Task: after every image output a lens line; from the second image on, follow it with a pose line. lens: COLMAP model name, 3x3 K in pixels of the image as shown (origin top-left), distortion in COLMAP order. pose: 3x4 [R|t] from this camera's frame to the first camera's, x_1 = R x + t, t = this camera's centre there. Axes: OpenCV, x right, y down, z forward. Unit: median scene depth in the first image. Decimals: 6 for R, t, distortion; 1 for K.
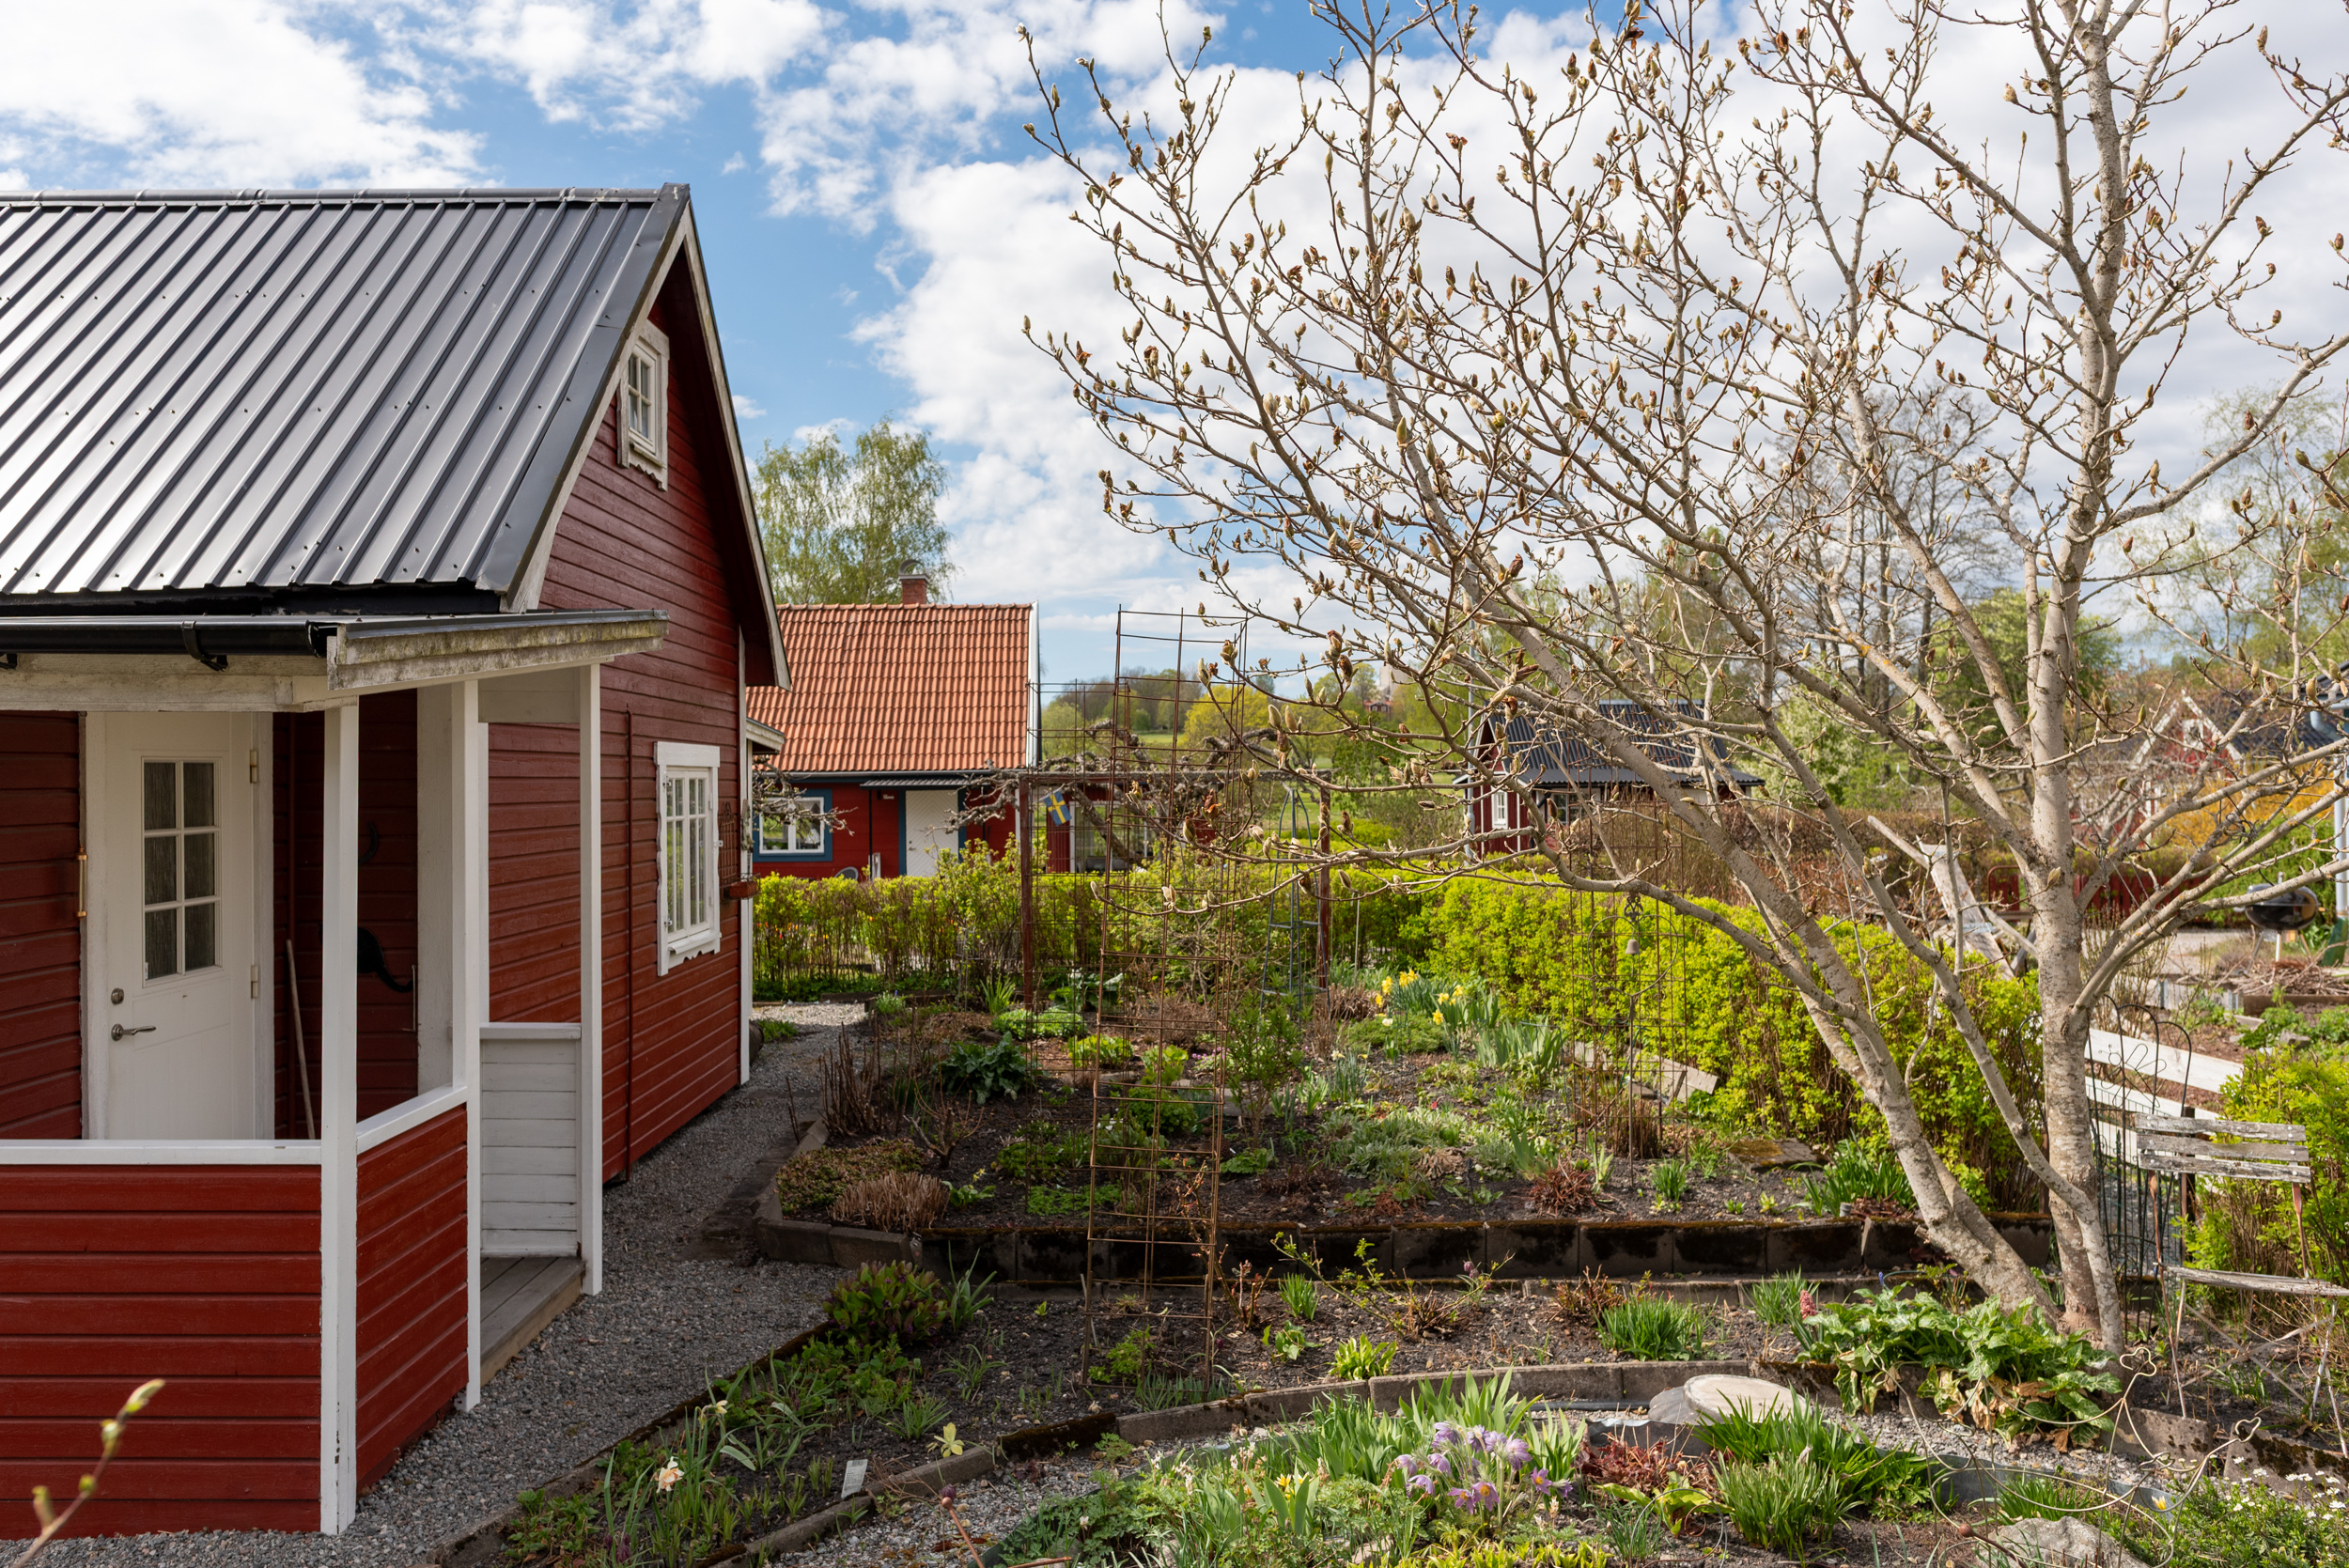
lens RADIAL K [[1638.0, 0, 1185.5], [0, 1638.0, 748.8], [0, 0, 1]] dist [0.005196, -0.000302]
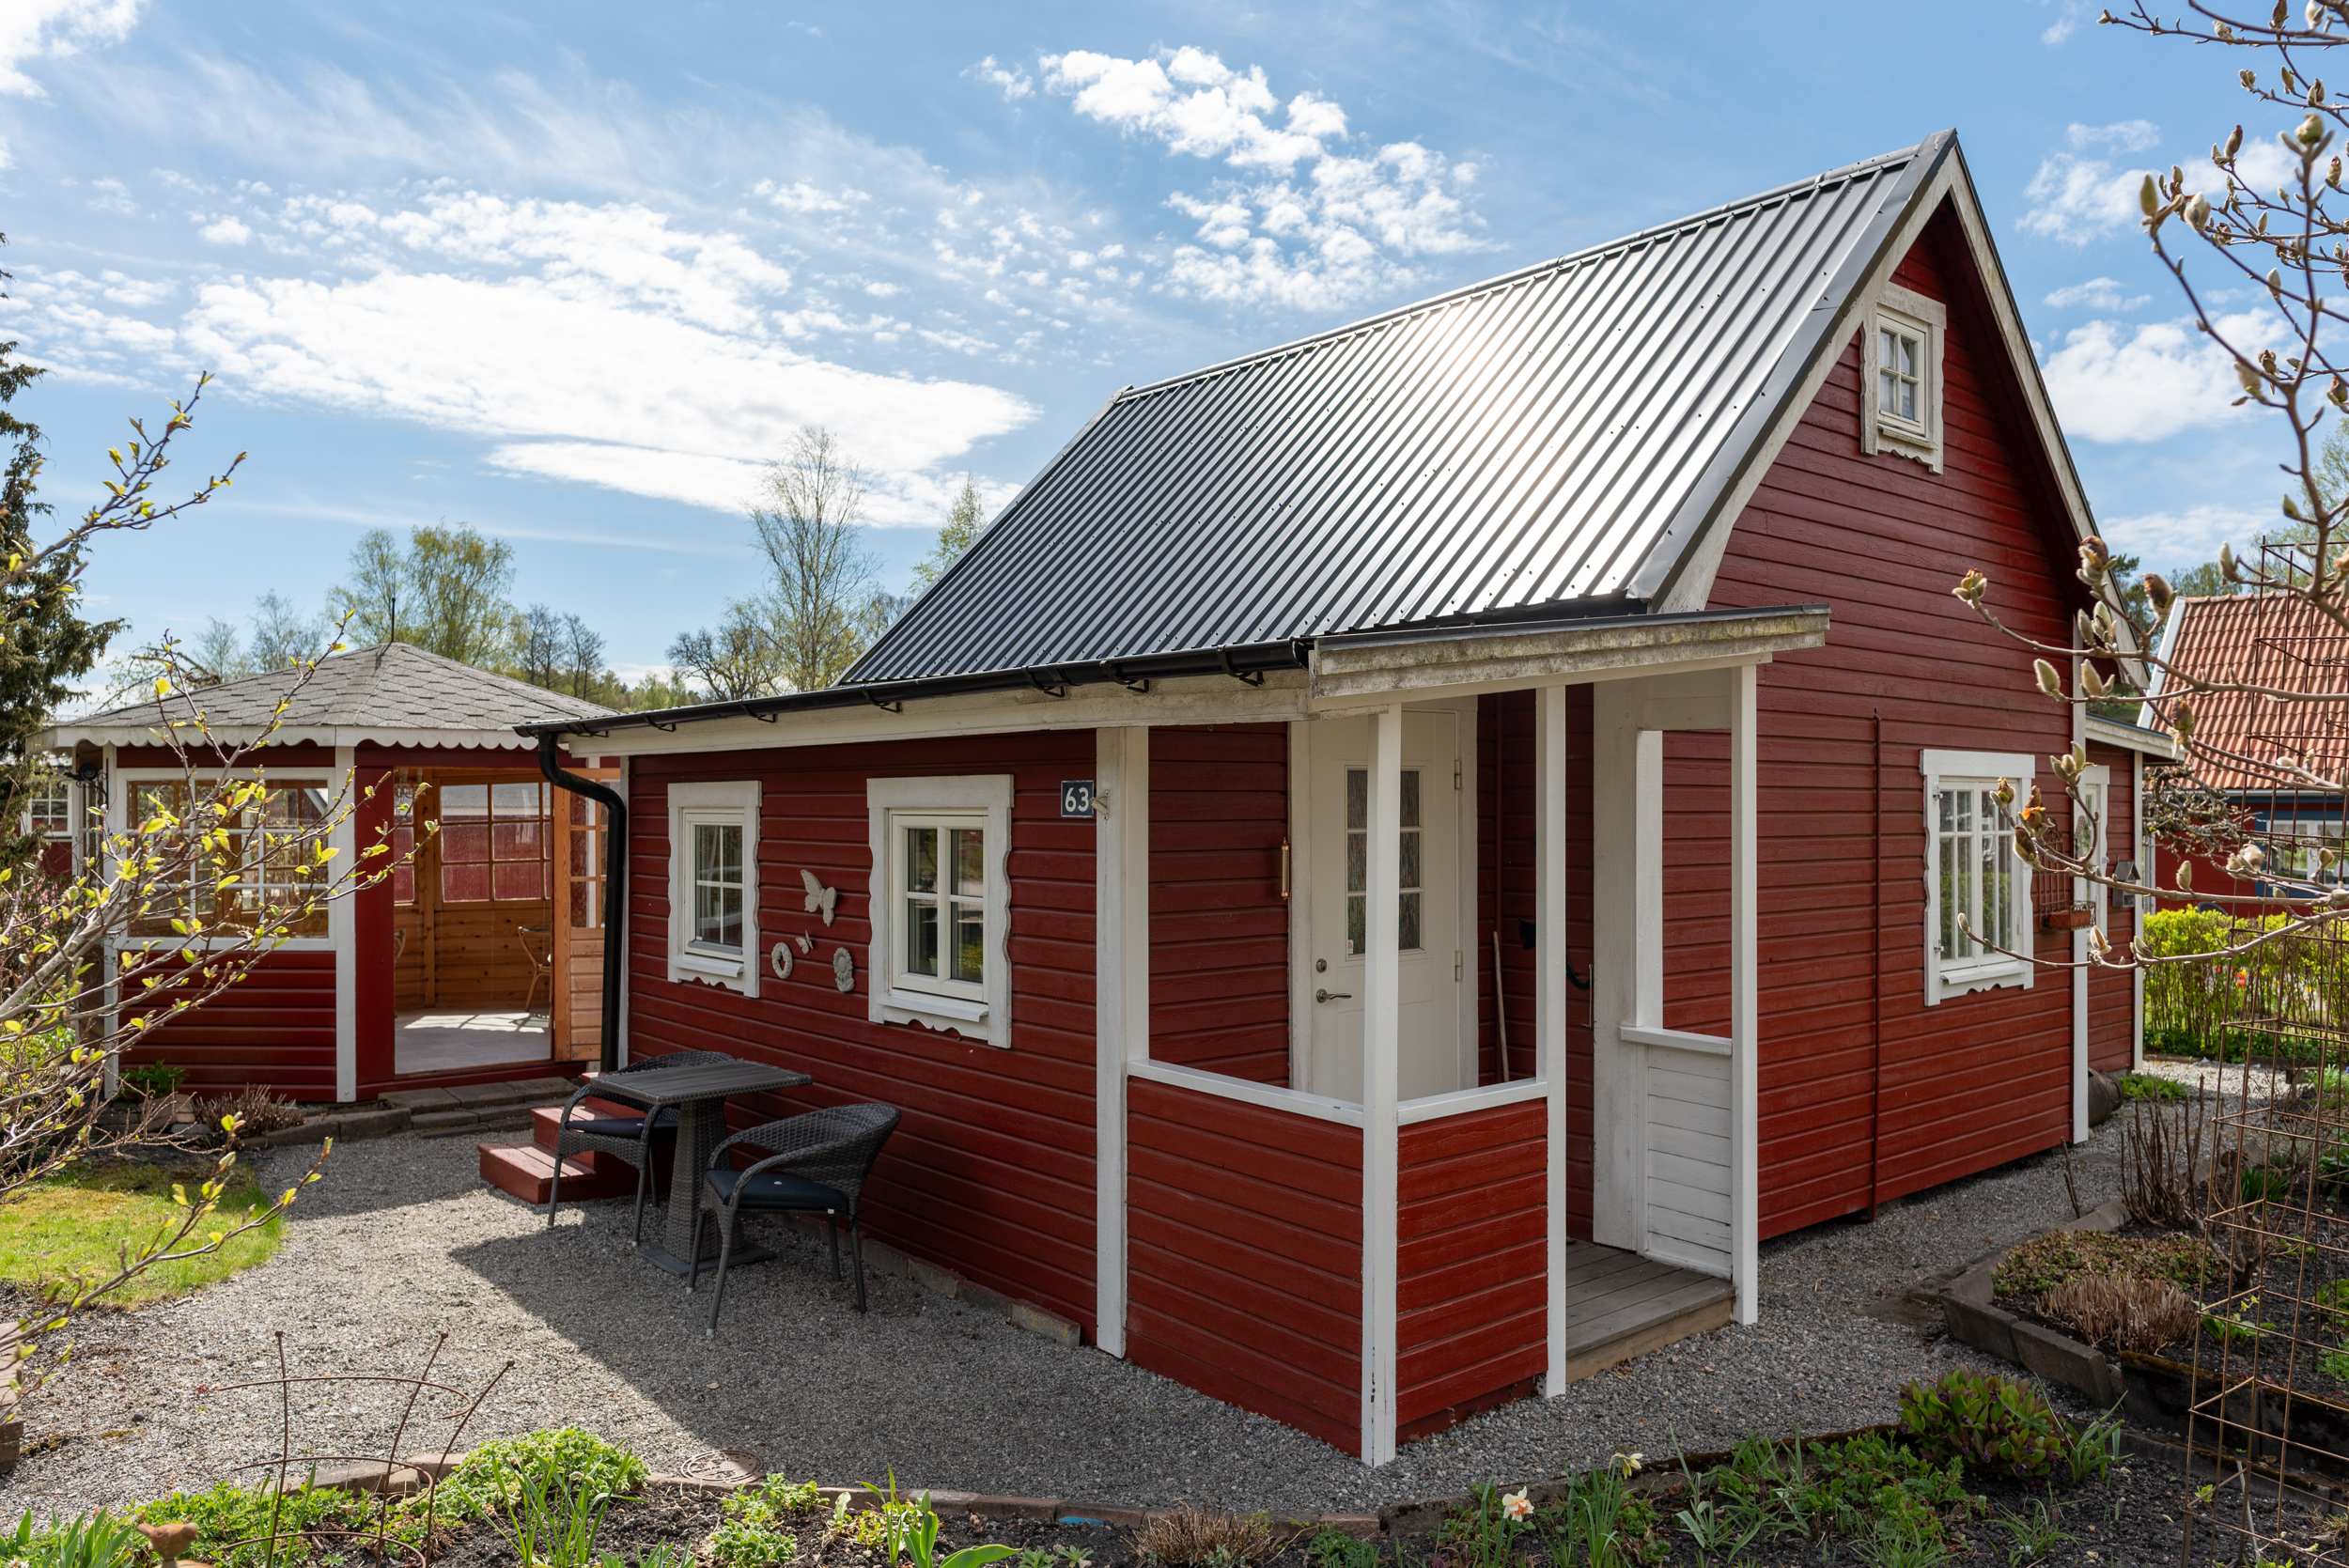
lens RADIAL K [[1614.6, 0, 1174.5], [0, 1614.6, 784.0], [0, 0, 1]] dist [0.004389, -0.003110]
pose [[0.627505, 0.000476, -0.778612, 0.191300], [0.006970, 0.999956, 0.006229, 0.010281], [0.778581, -0.009336, 0.627474, 0.174754]]
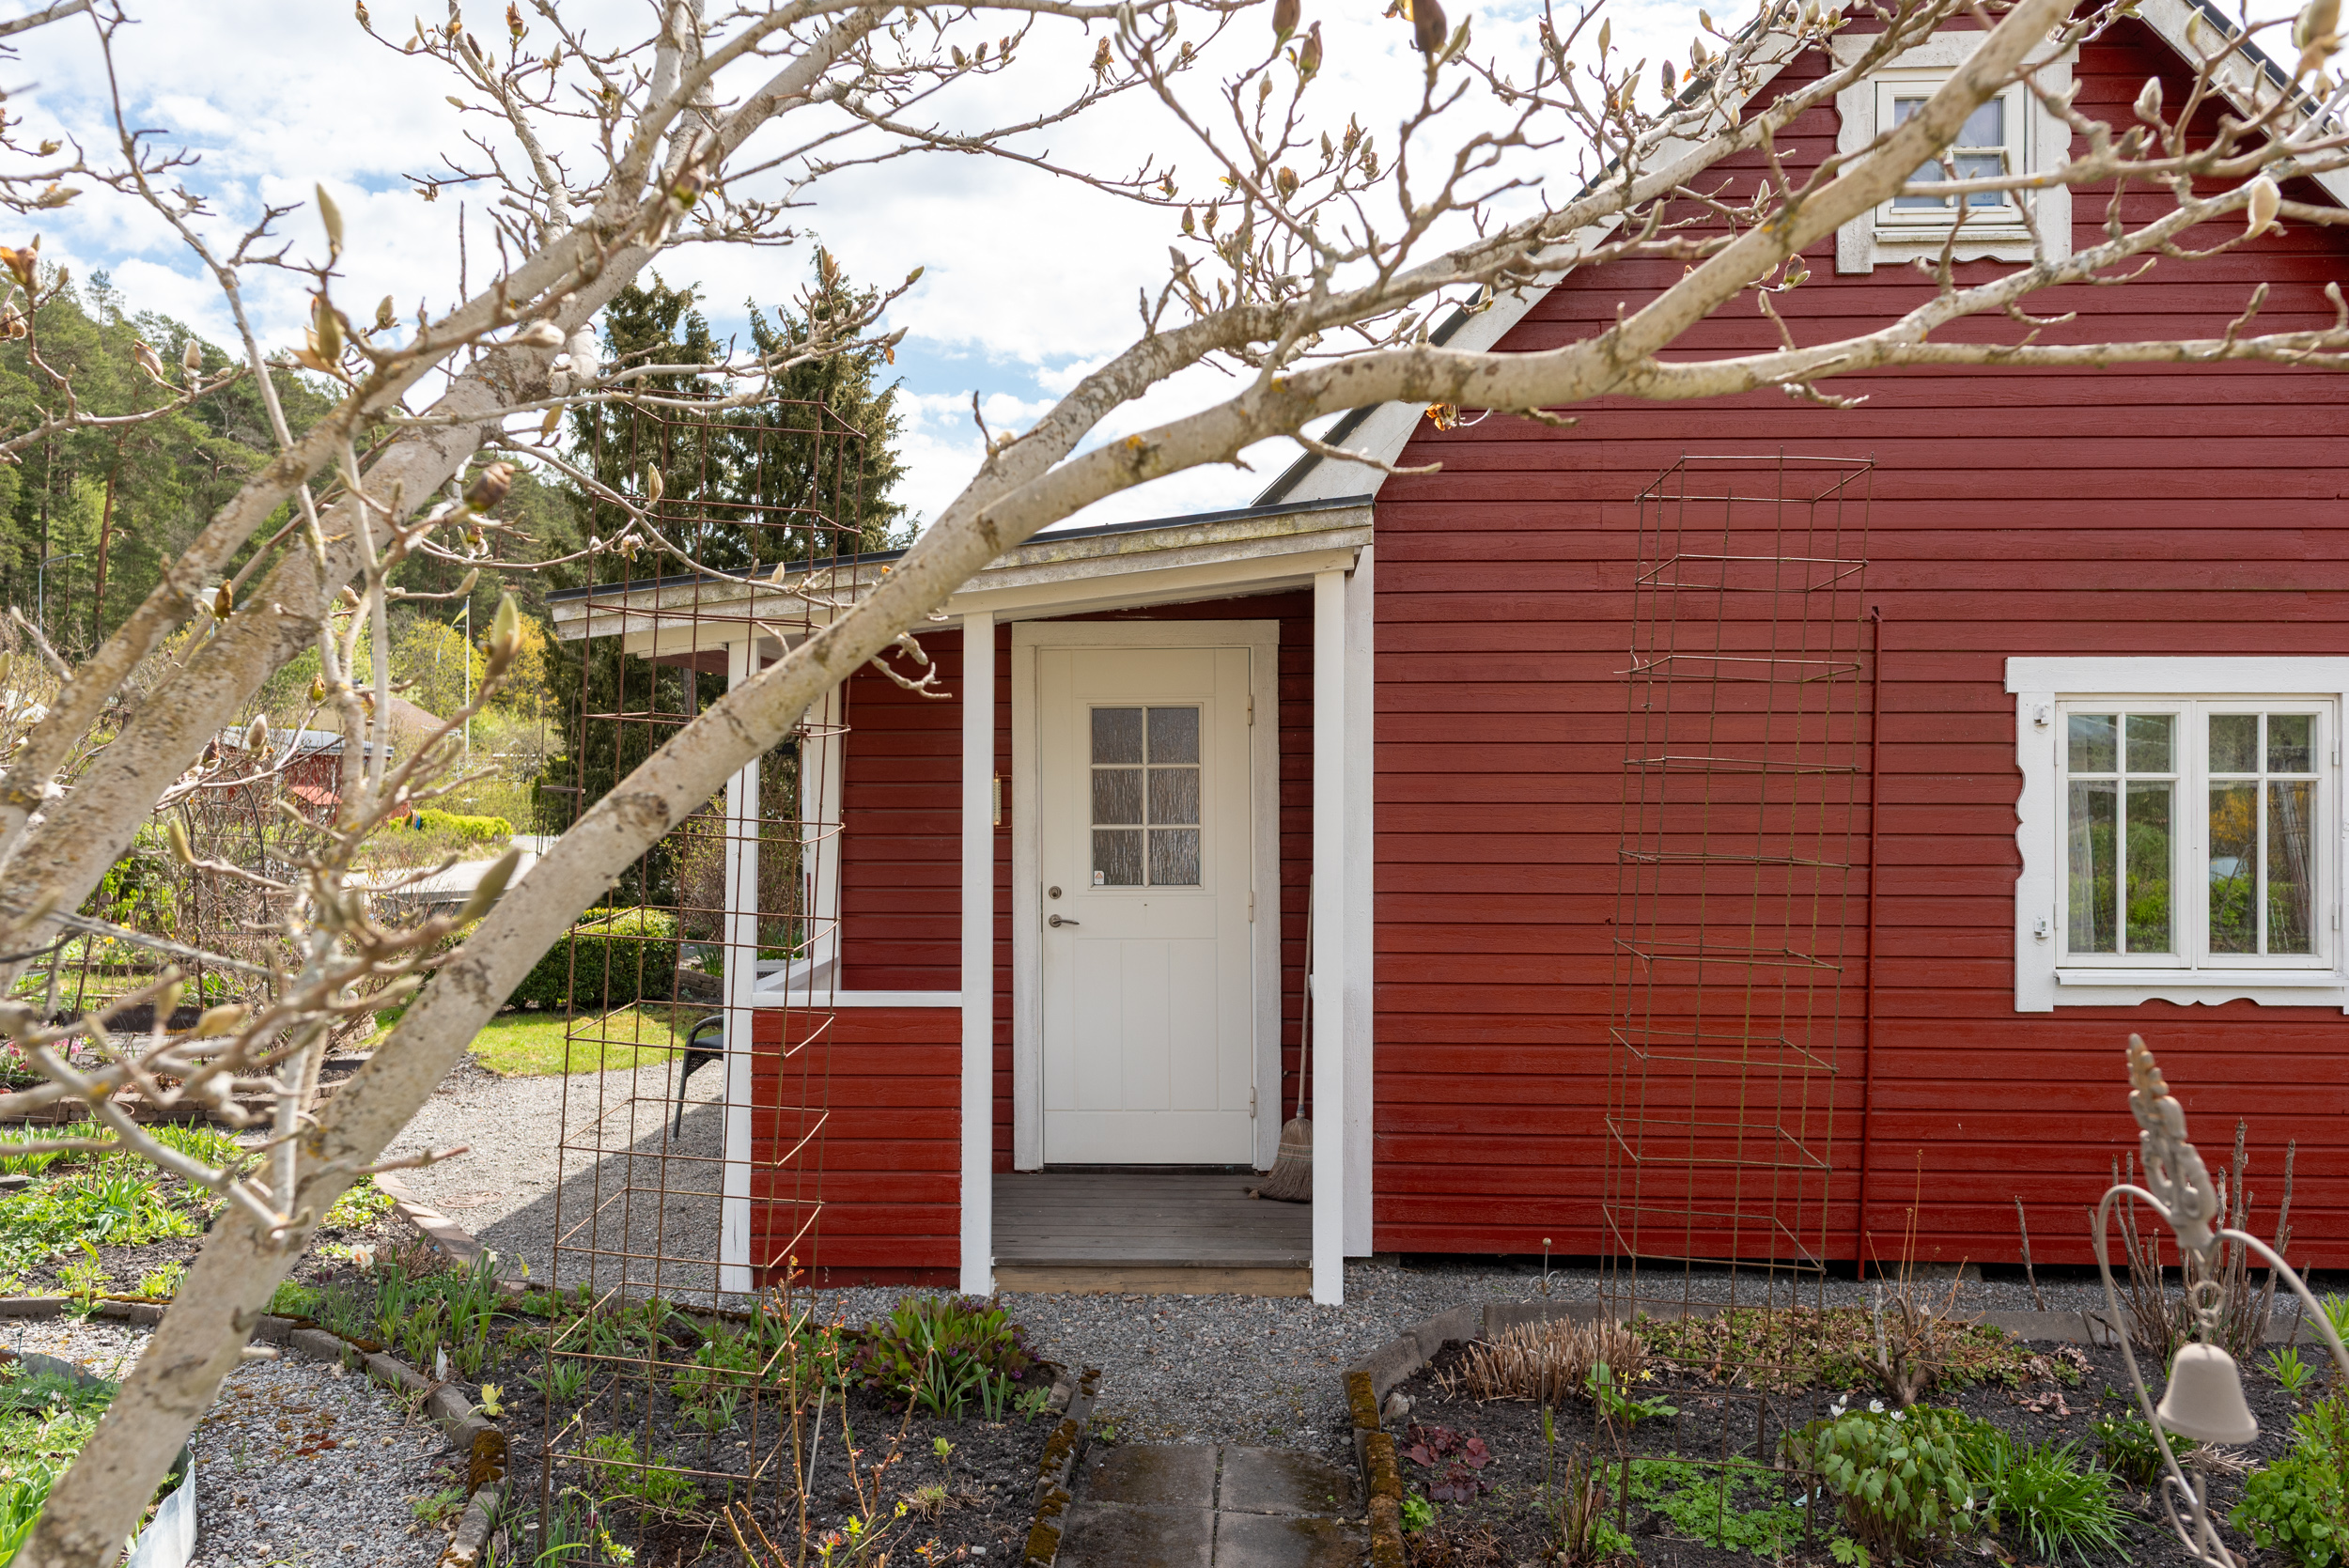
lens RADIAL K [[1614.6, 0, 1174.5], [0, 1614.6, 784.0], [0, 0, 1]] dist [0.004389, -0.003110]
pose [[-0.076092, 0.026723, -0.996743, 0.573084], [0.023607, 0.999409, 0.024992, 0.036169], [0.996821, -0.021629, -0.076677, 1.152987]]
